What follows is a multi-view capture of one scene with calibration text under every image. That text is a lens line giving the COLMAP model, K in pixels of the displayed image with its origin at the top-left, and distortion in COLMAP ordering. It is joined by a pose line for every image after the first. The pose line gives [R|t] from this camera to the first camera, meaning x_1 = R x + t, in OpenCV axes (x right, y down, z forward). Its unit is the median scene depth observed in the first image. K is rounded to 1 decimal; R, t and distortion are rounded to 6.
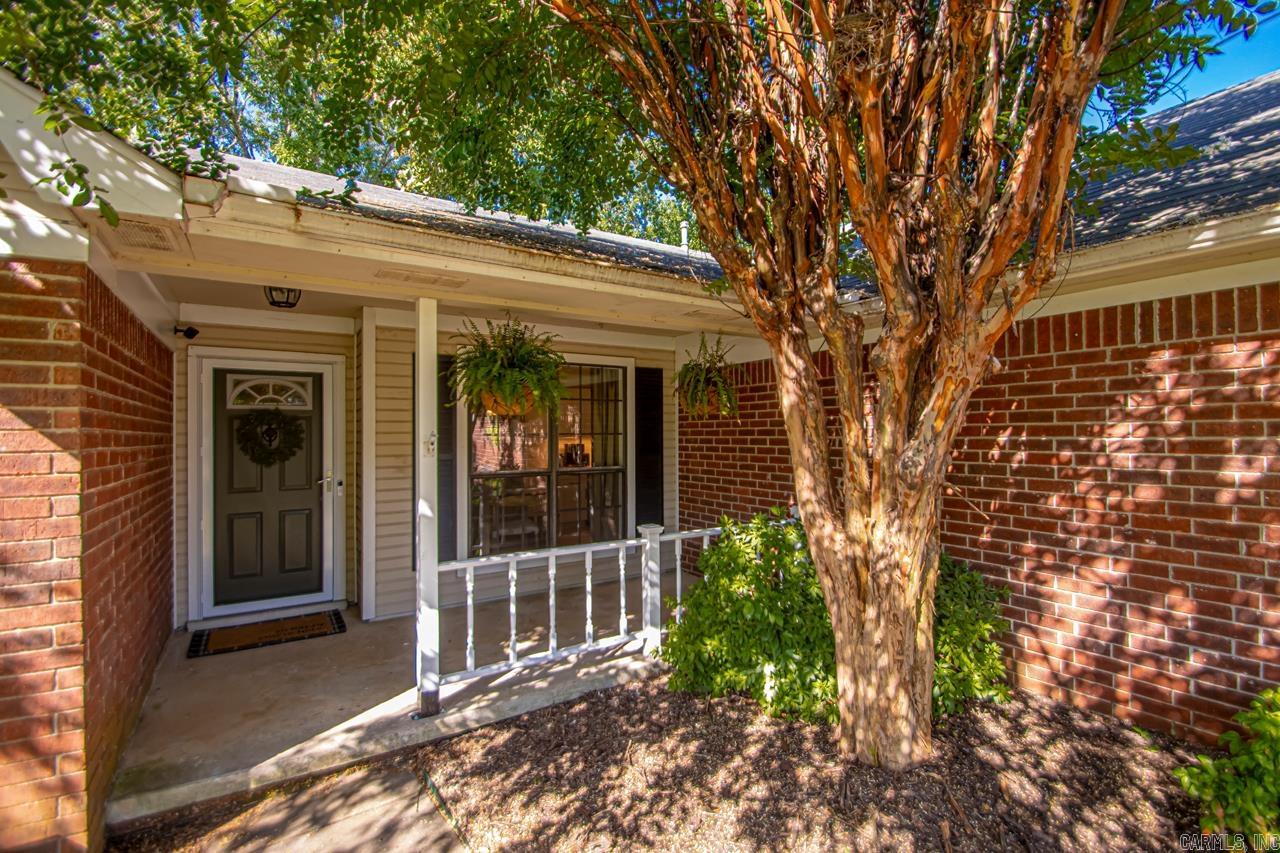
lens RADIAL K [[592.9, 0, 652.3], [0, 592.9, 425.2], [0, 0, 1]] dist [0.014825, -0.017942]
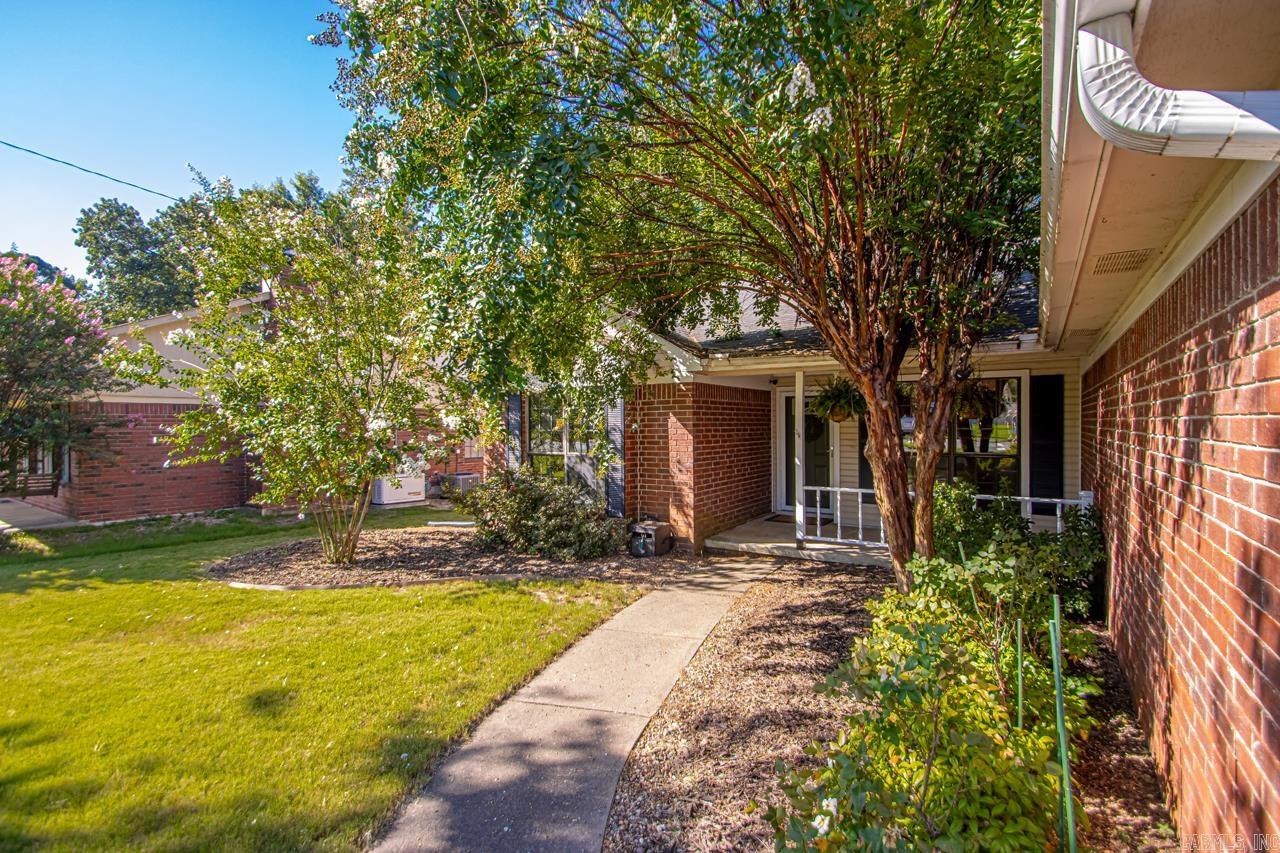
lens RADIAL K [[601.4, 0, 637.0], [0, 601.4, 423.2], [0, 0, 1]] dist [0.015857, -0.018085]
pose [[0.393166, 0.006298, -0.919446, 1.548379], [0.013503, 0.999829, 0.012622, -0.049326], [0.919368, -0.017378, 0.393014, -0.518393]]
